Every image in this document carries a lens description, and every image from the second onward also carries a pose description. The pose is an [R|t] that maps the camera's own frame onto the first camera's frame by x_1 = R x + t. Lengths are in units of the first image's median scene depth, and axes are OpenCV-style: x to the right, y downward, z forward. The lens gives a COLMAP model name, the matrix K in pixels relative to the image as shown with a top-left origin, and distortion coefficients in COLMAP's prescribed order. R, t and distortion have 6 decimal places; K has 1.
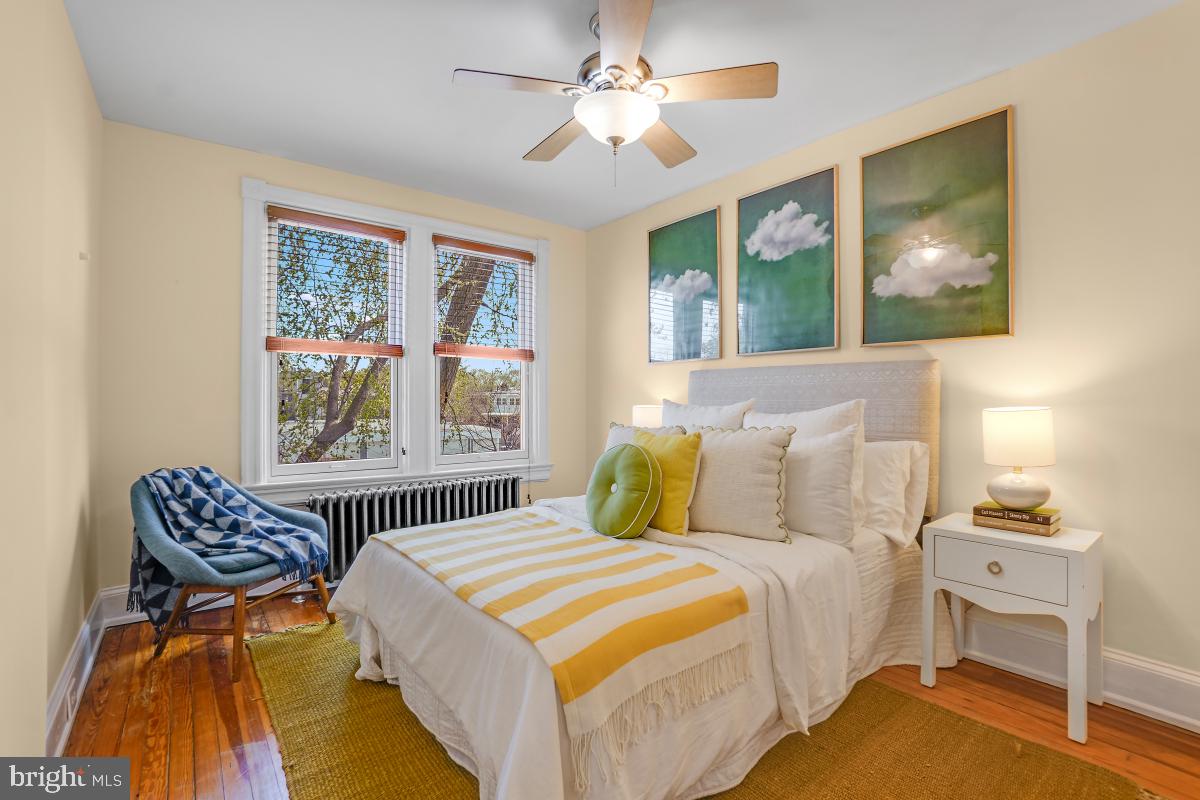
lens RADIAL K [[547.4, 0, 611.8], [0, 547.4, 395.0], [0, 0, 1]] dist [-0.063176, 0.025808]
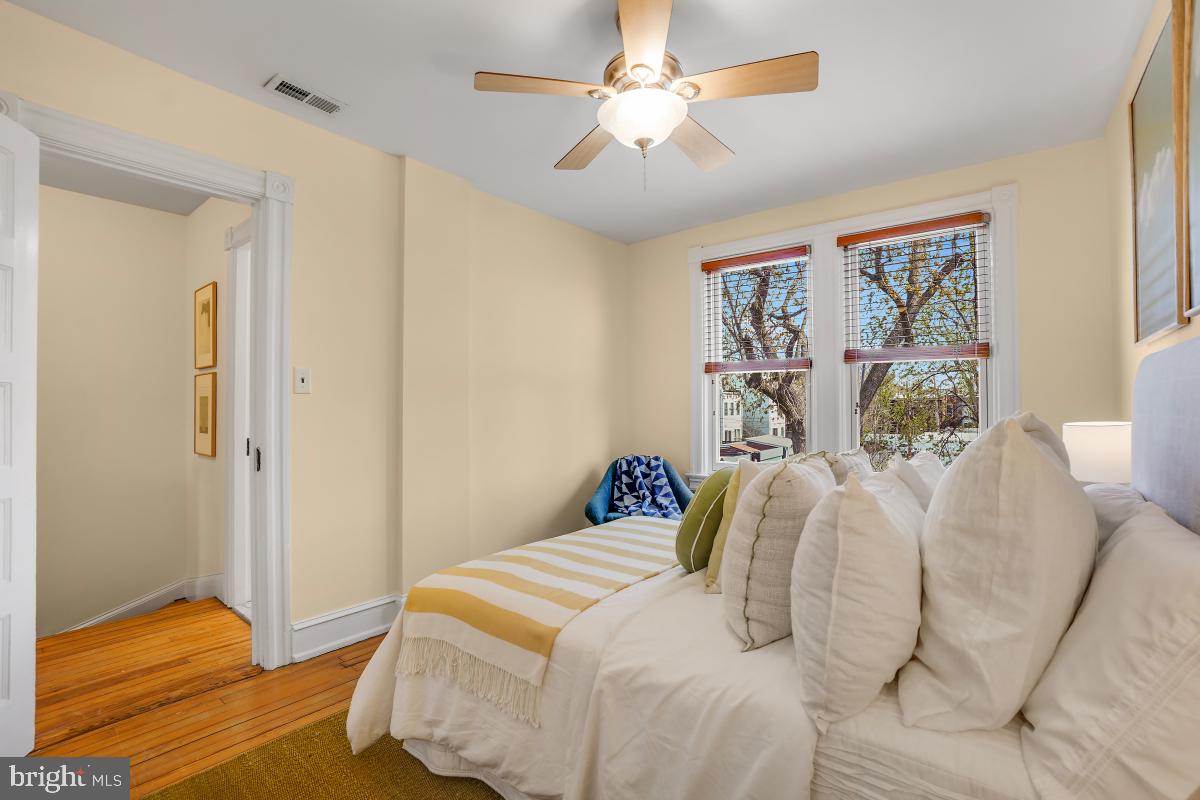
lens RADIAL K [[547.4, 0, 611.8], [0, 547.4, 395.0], [0, 0, 1]] dist [-0.063176, 0.025808]
pose [[0.205301, -0.023683, -0.978412, 0.712956], [0.005177, 0.999719, -0.023112, -0.001129], [0.978685, -0.000320, 0.205366, 0.579858]]
